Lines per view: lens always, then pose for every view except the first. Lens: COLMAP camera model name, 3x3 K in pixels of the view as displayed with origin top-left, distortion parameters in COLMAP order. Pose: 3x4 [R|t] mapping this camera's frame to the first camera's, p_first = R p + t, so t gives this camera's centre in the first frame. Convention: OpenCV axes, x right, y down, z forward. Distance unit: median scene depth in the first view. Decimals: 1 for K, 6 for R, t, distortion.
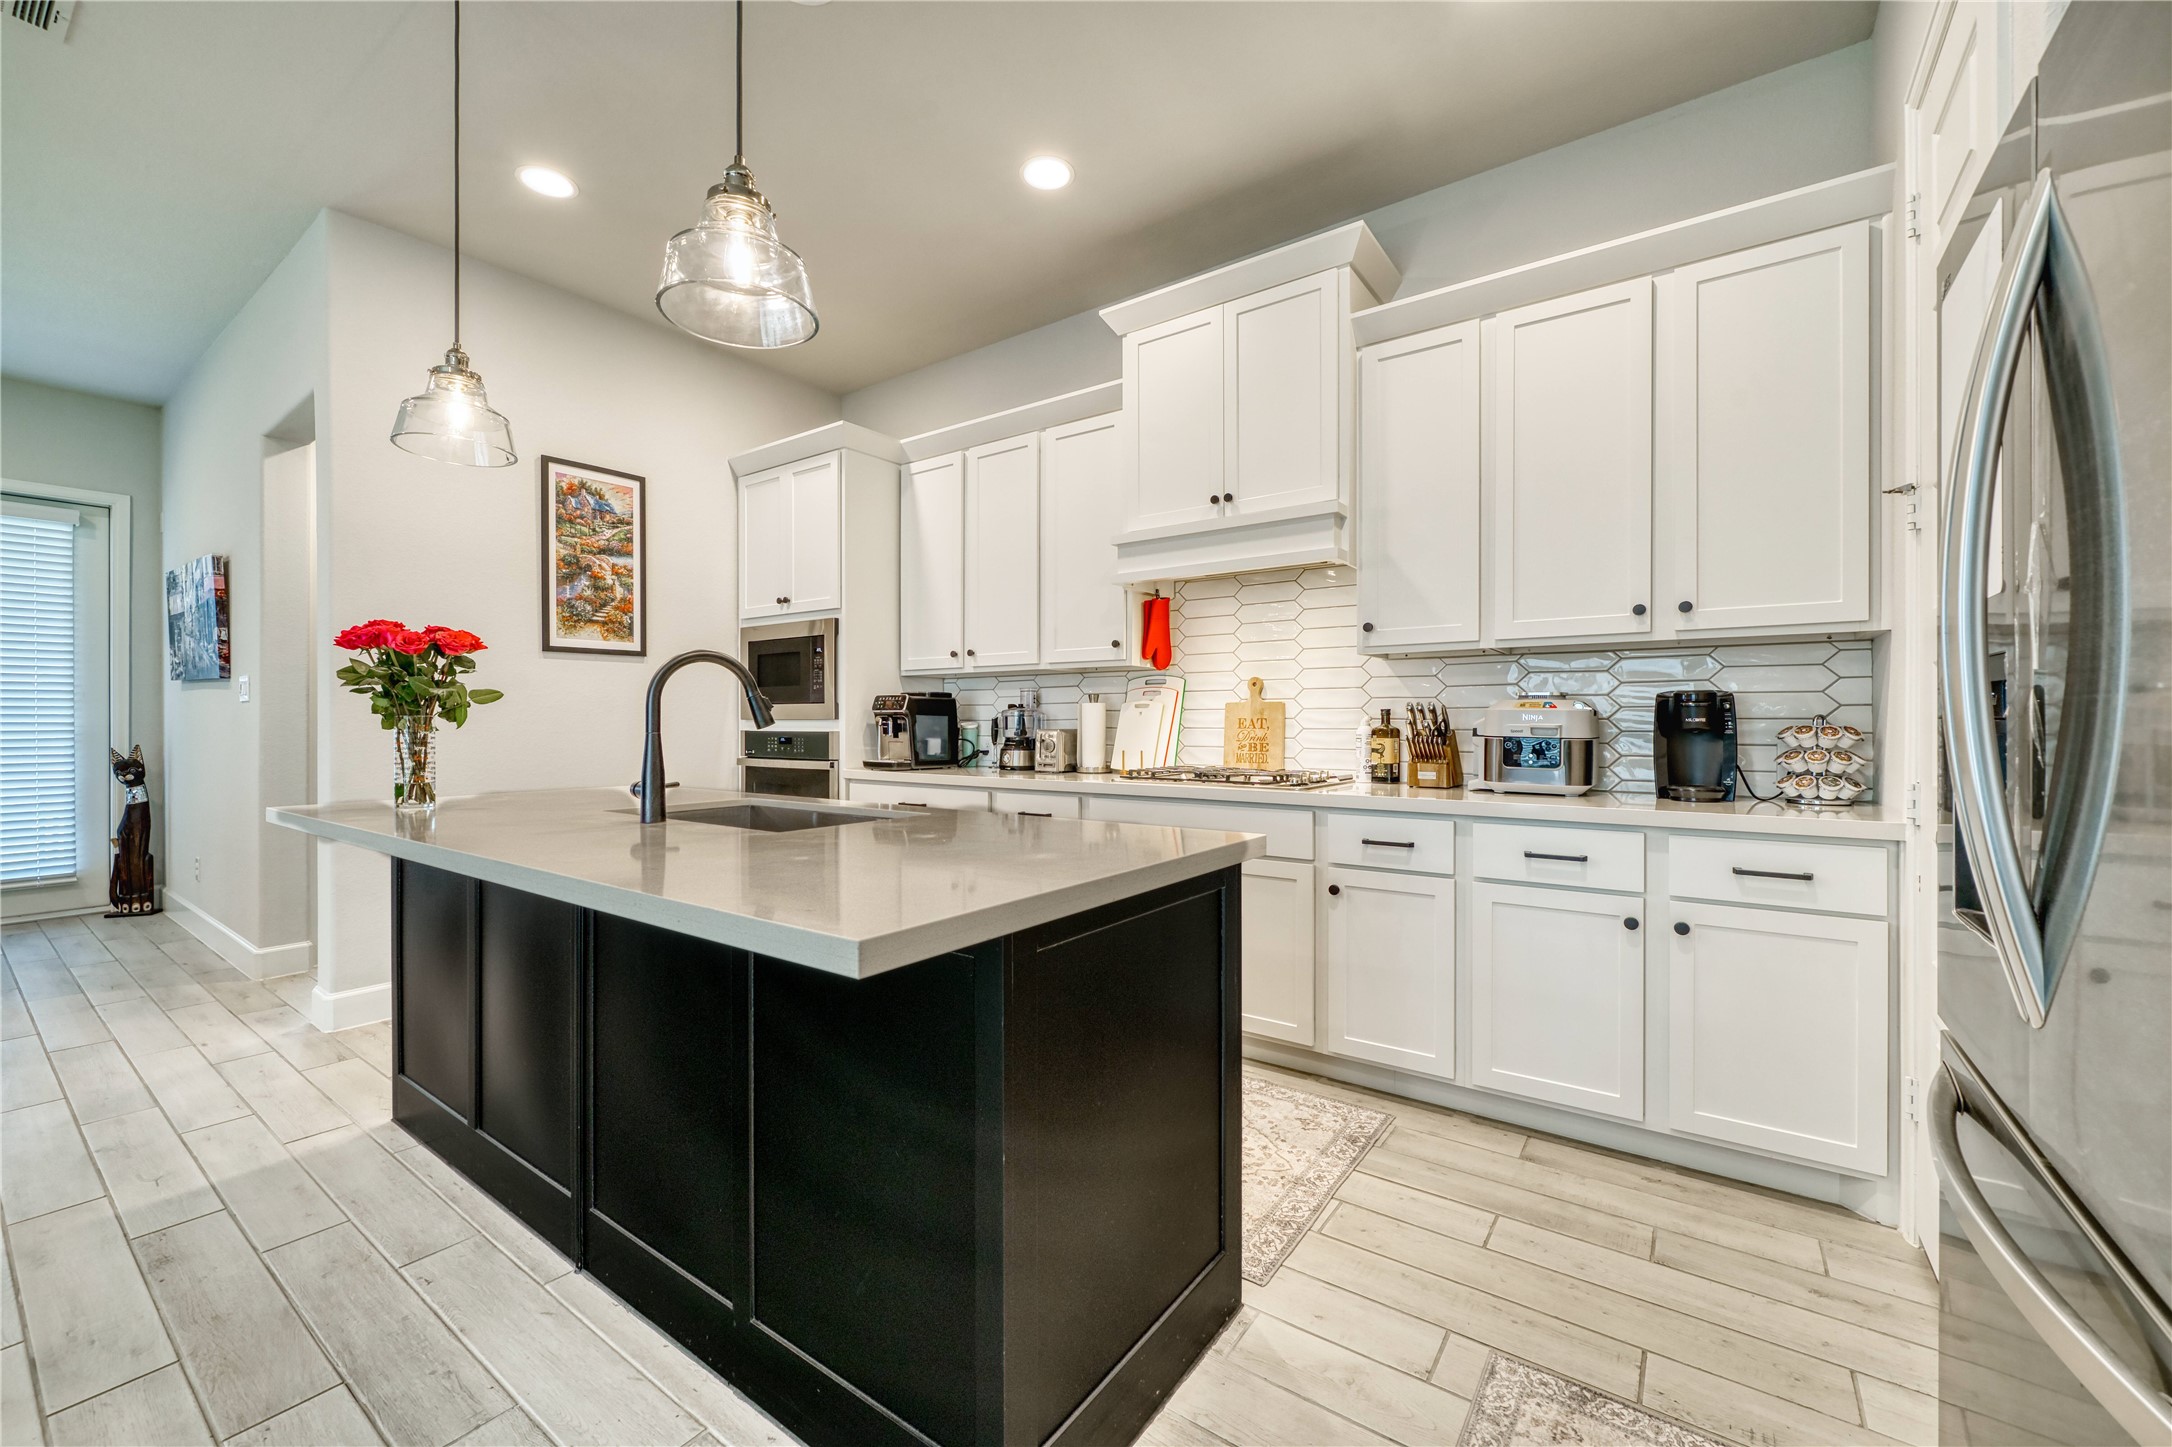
lens RADIAL K [[867.4, 0, 1086.0], [0, 867.4, 720.3], [0, 0, 1]] dist [-0.001556, 0.000869]
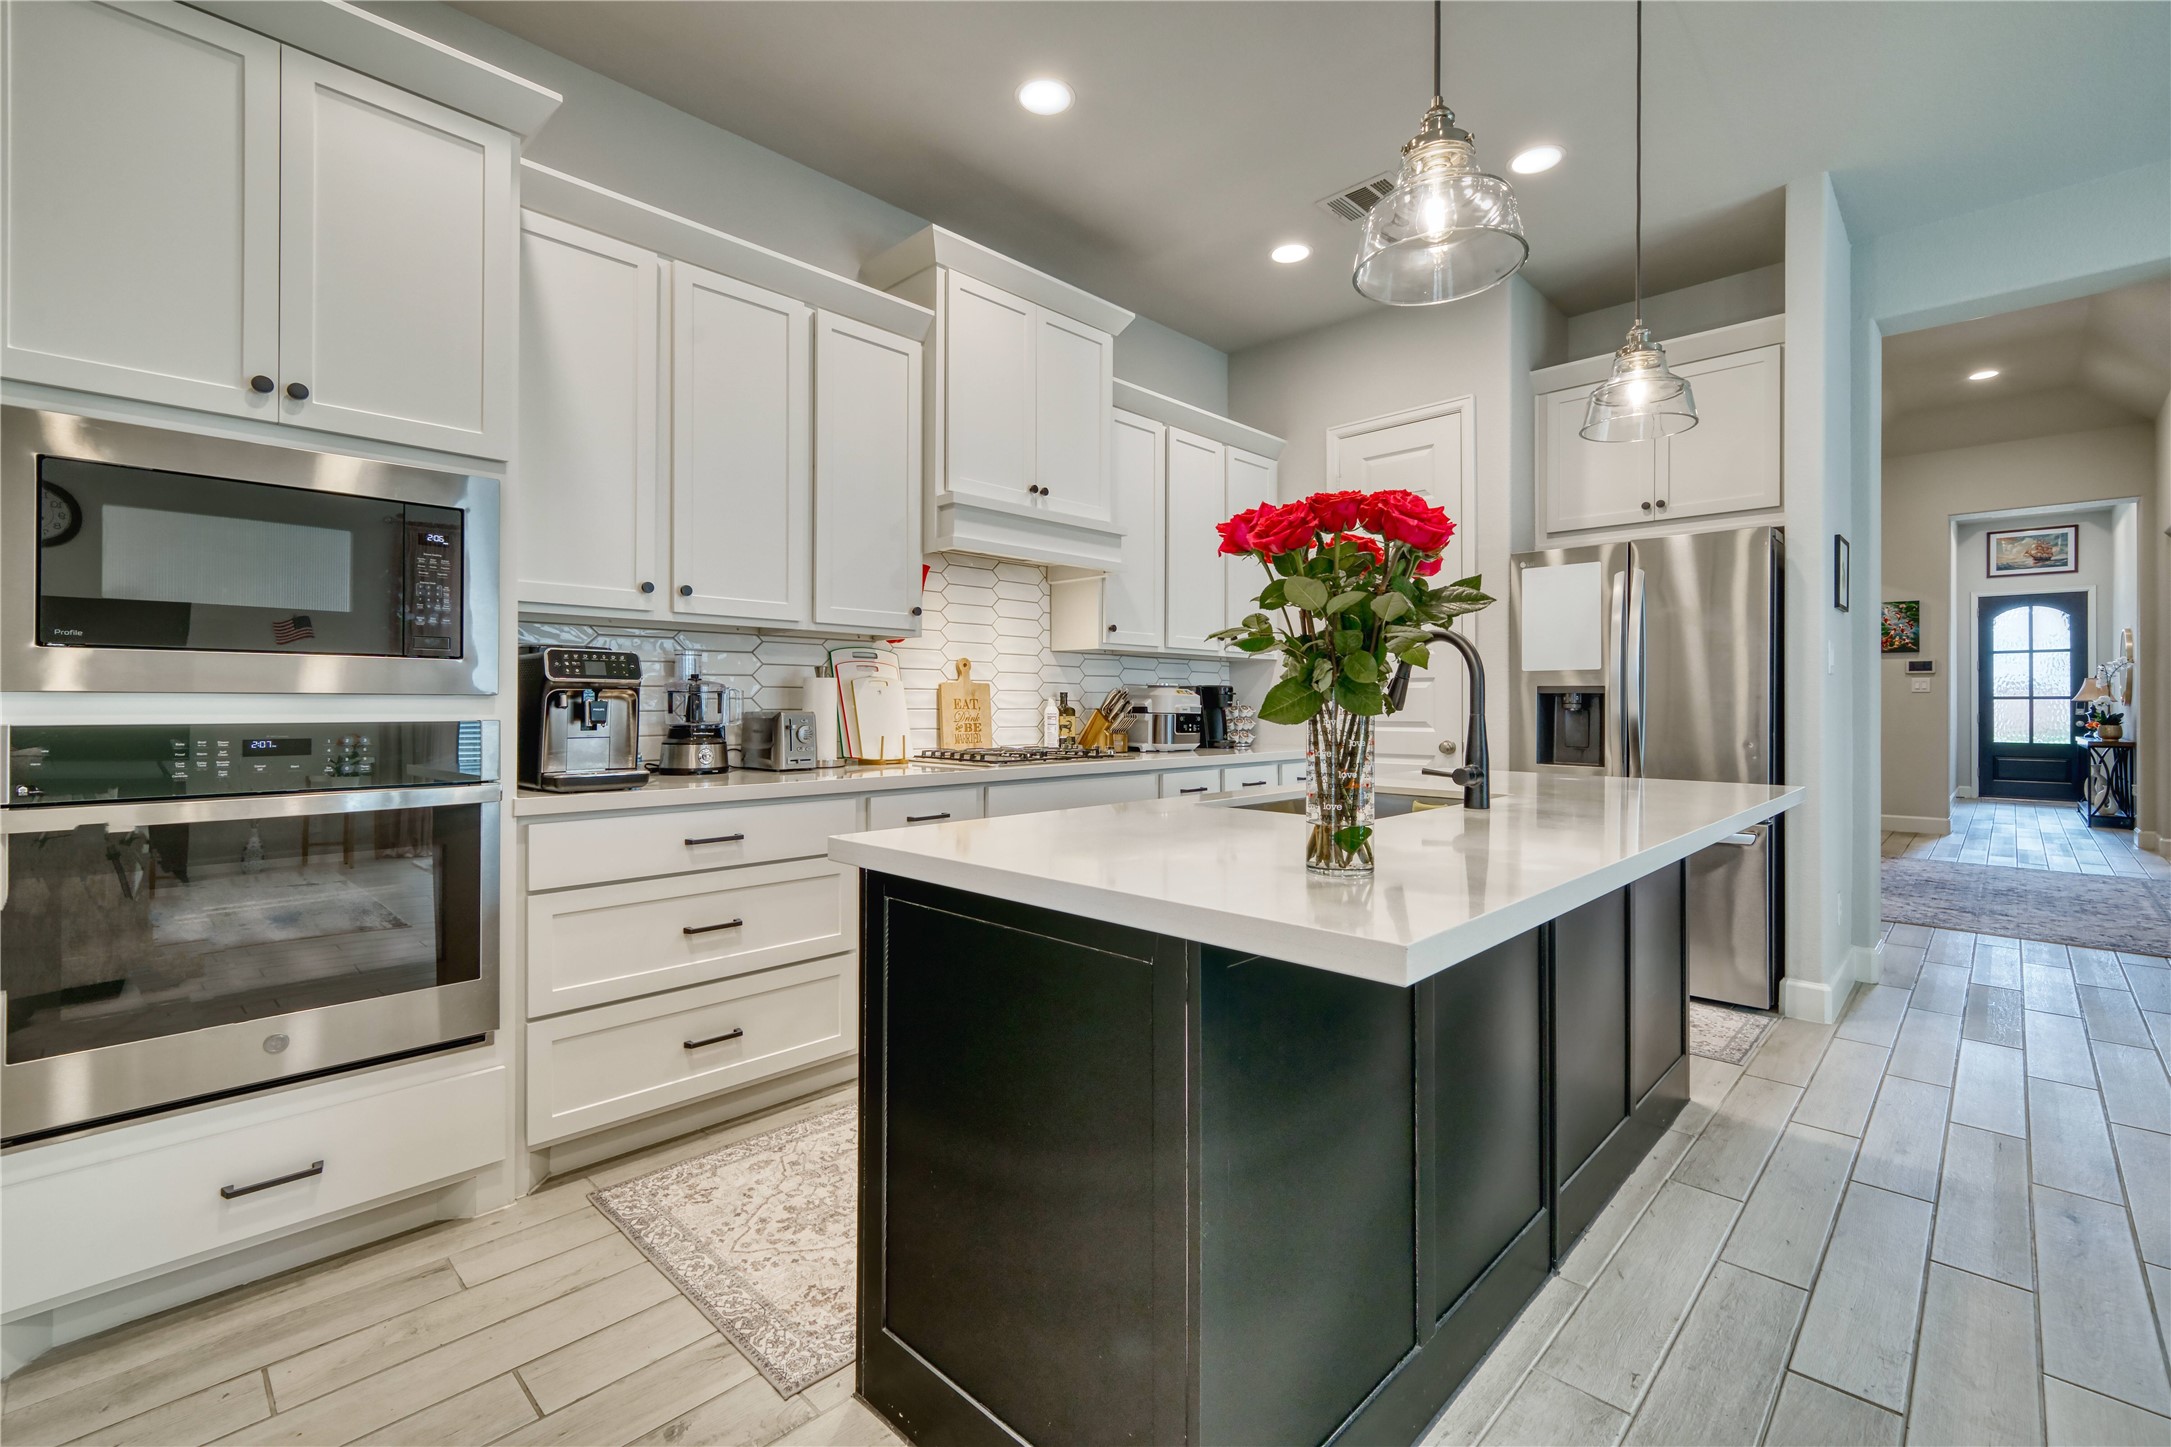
lens RADIAL K [[945.3, 0, 1087.3], [0, 945.3, 701.5], [0, 0, 1]] dist [0.001979, 0.000281]
pose [[0.139229, 0.003099, 0.990255, -0.797698], [-0.005169, 0.999984, -0.002402, 0.002349], [-0.990247, -0.004784, 0.139242, 0.642624]]
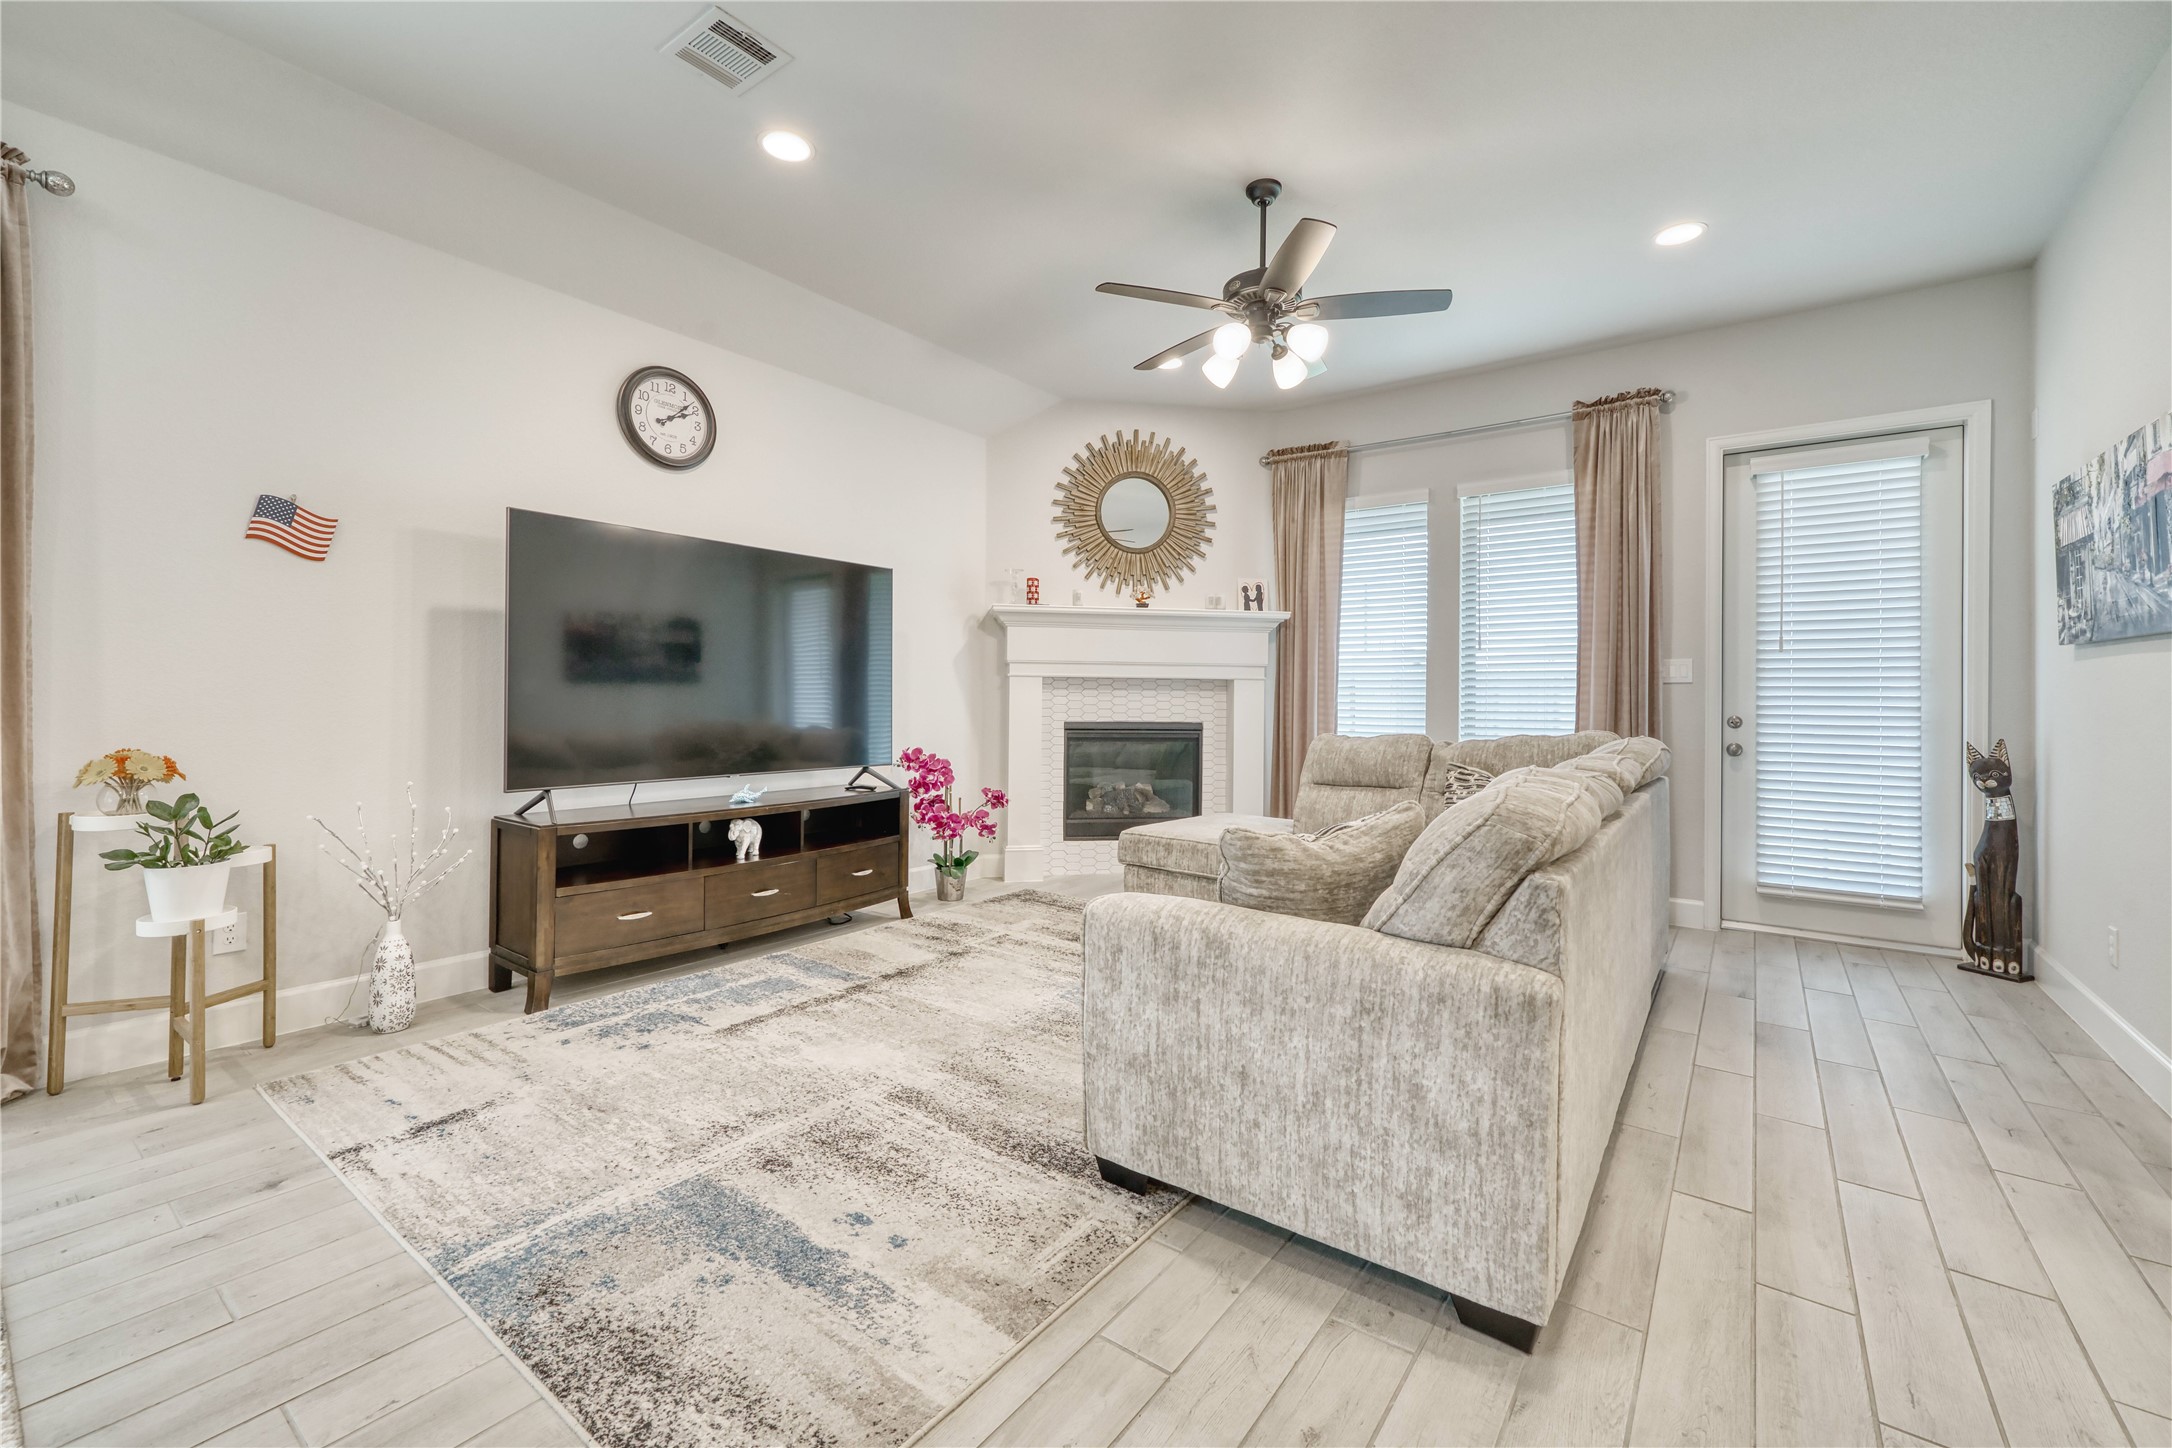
lens RADIAL K [[867.4, 0, 1077.4], [0, 867.4, 698.6], [0, 0, 1]] dist [-0.001556, 0.000869]
pose [[-0.017716, 0.000883, -0.999843, -0.477799], [-0.010462, 0.999945, 0.001069, 0.002456], [0.999788, 0.010479, -0.017706, 0.324743]]
